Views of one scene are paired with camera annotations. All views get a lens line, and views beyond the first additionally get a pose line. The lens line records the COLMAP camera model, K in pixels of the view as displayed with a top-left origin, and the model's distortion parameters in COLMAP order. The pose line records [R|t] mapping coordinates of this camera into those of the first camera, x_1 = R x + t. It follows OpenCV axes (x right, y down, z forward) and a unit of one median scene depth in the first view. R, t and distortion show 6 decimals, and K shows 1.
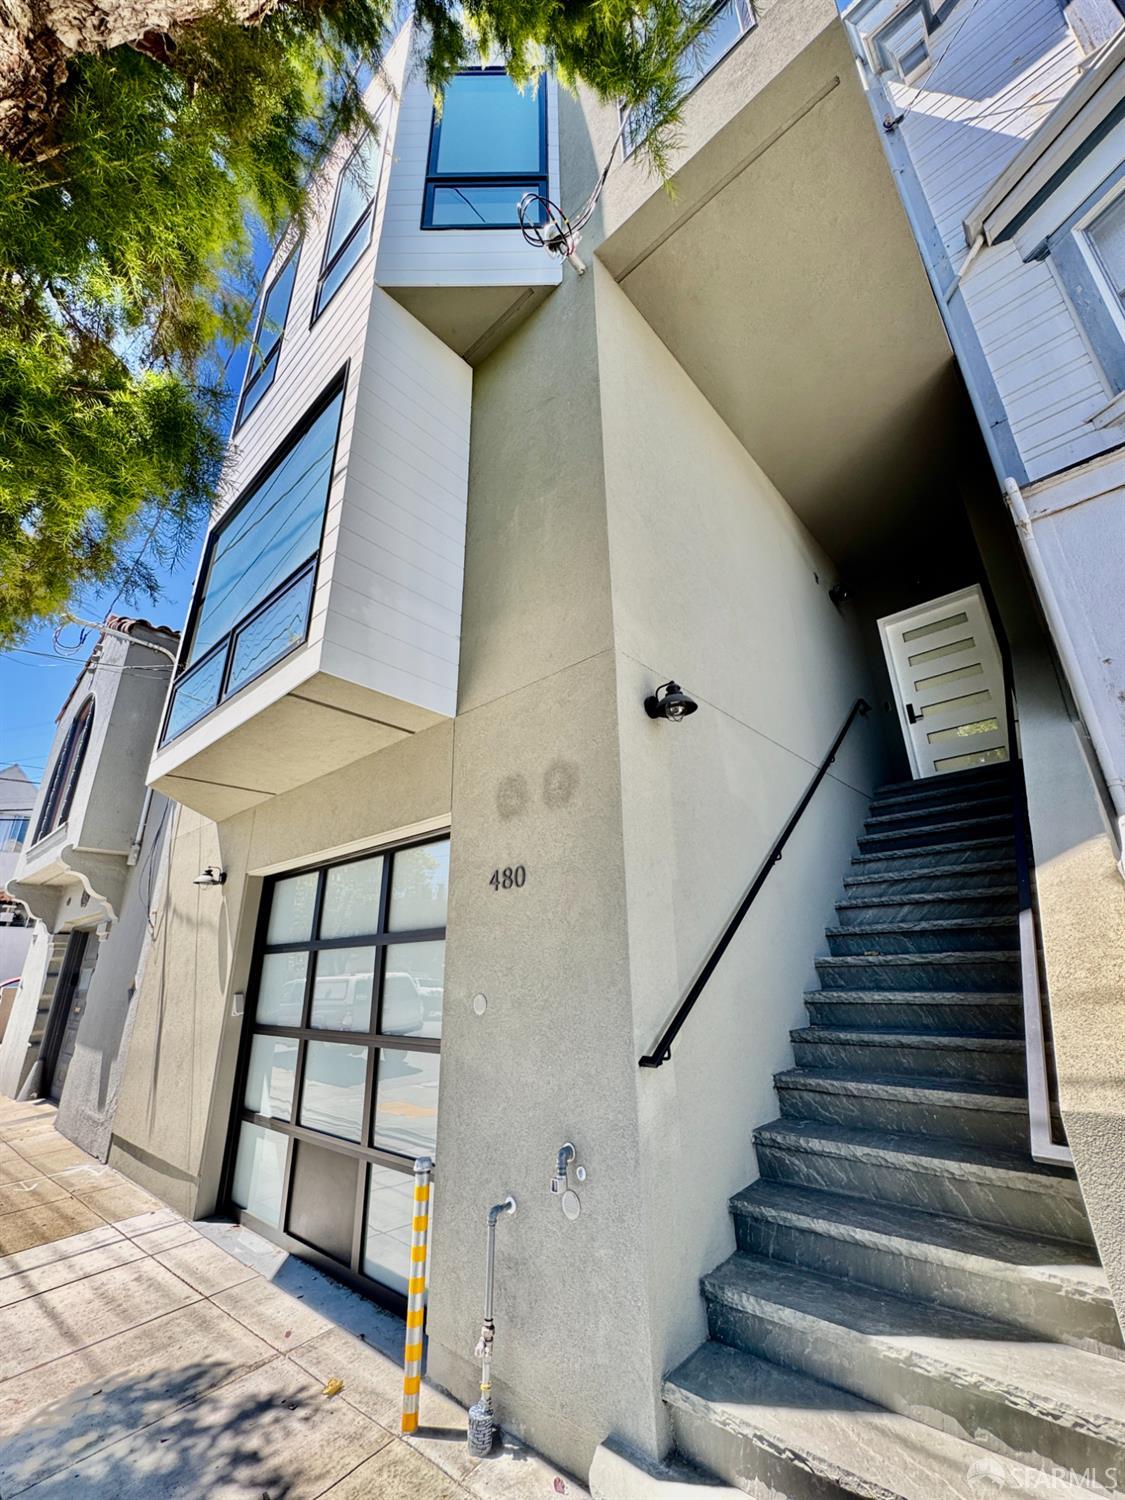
lens RADIAL K [[599.9, 0, 560.5], [0, 599.9, 744.7], [0, 0, 1]] dist [-0.001778, -0.000360]
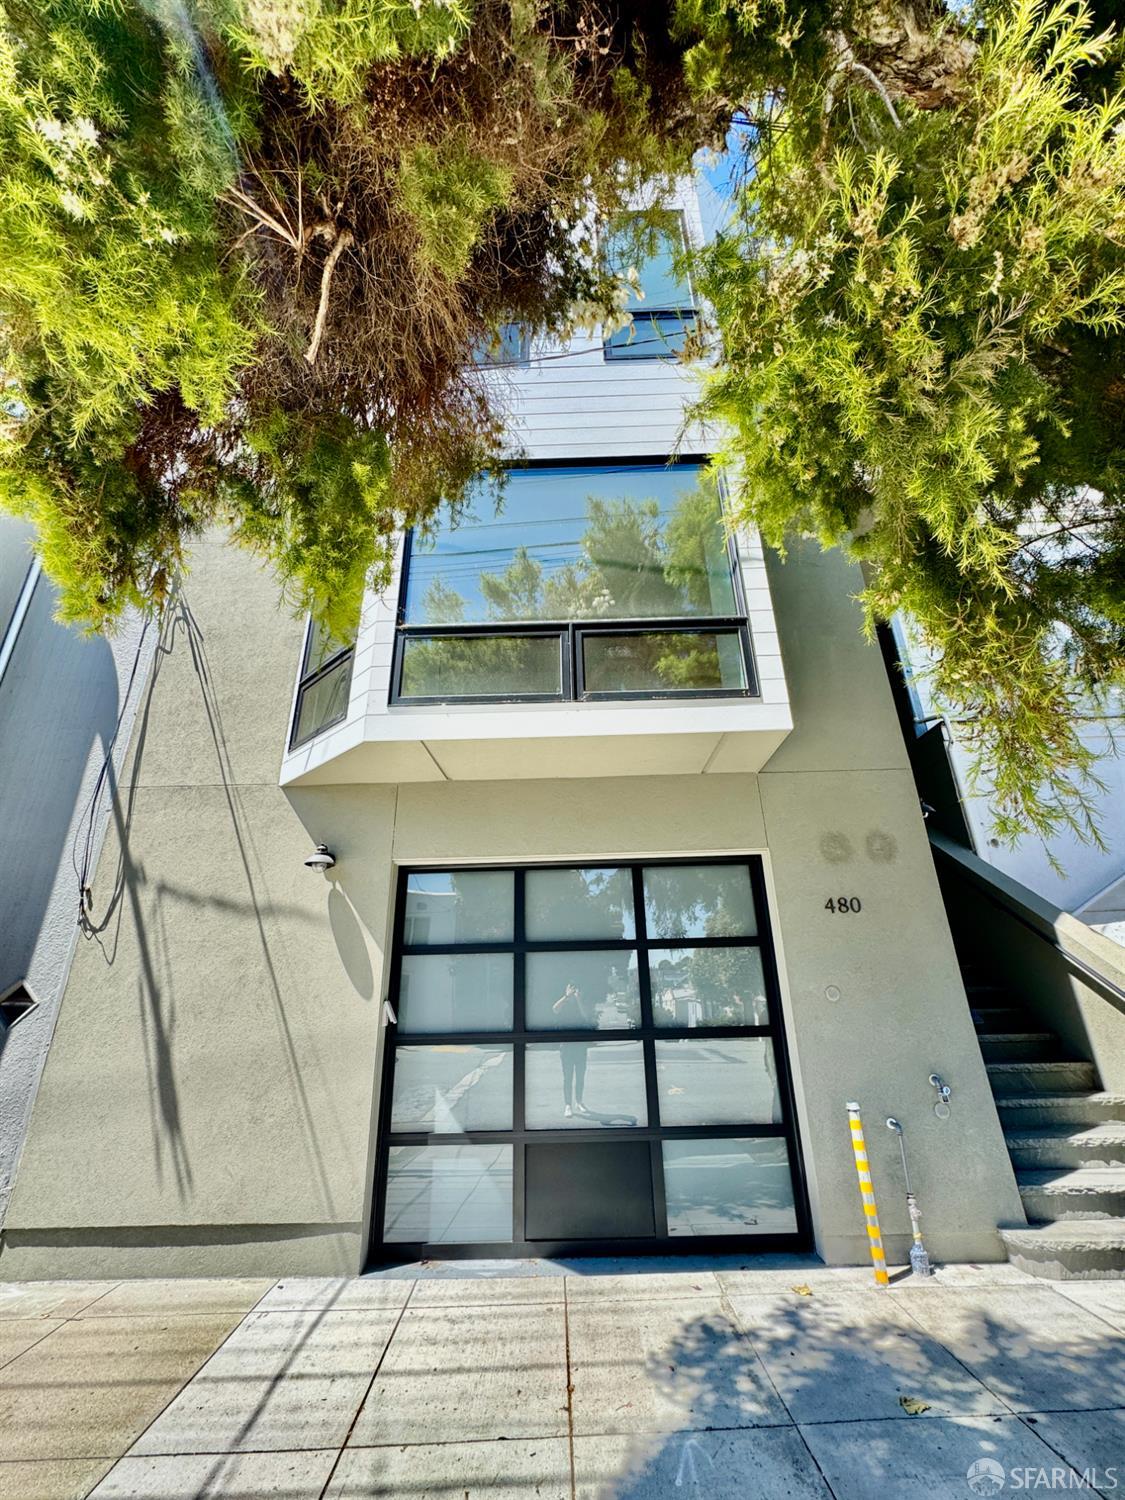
lens RADIAL K [[599.9, 0, 569.9], [0, 599.9, 752.8], [0, 0, 1]] dist [-0.001778, -0.000360]
pose [[0.759272, 0.241919, 0.604137, -1.685674], [-0.220821, 0.969033, -0.110513, 0.189261], [-0.612164, -0.049496, 0.789180, 0.317441]]
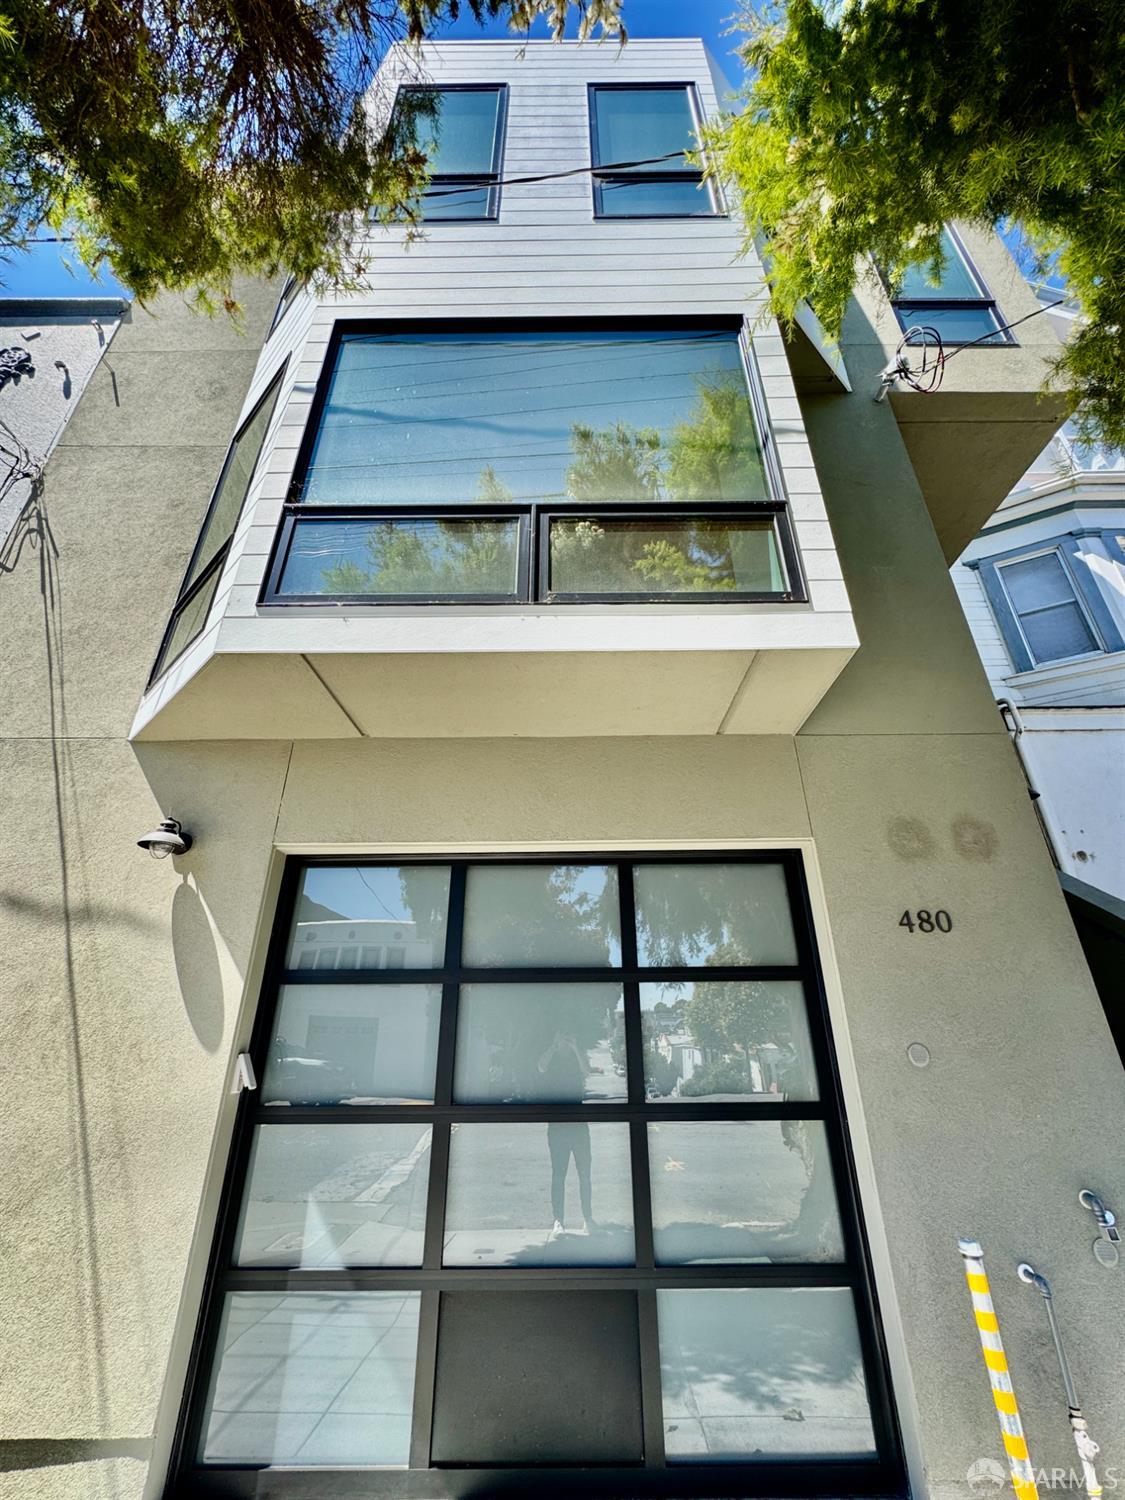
lens RADIAL K [[599.9, 0, 569.0], [0, 599.9, 752.1], [0, 0, 1]] dist [-0.001778, -0.000360]
pose [[0.751759, 0.293321, 0.590610, -1.296984], [-0.239269, 0.955920, -0.170195, 0.290019], [-0.614498, -0.013369, 0.788805, 0.650020]]
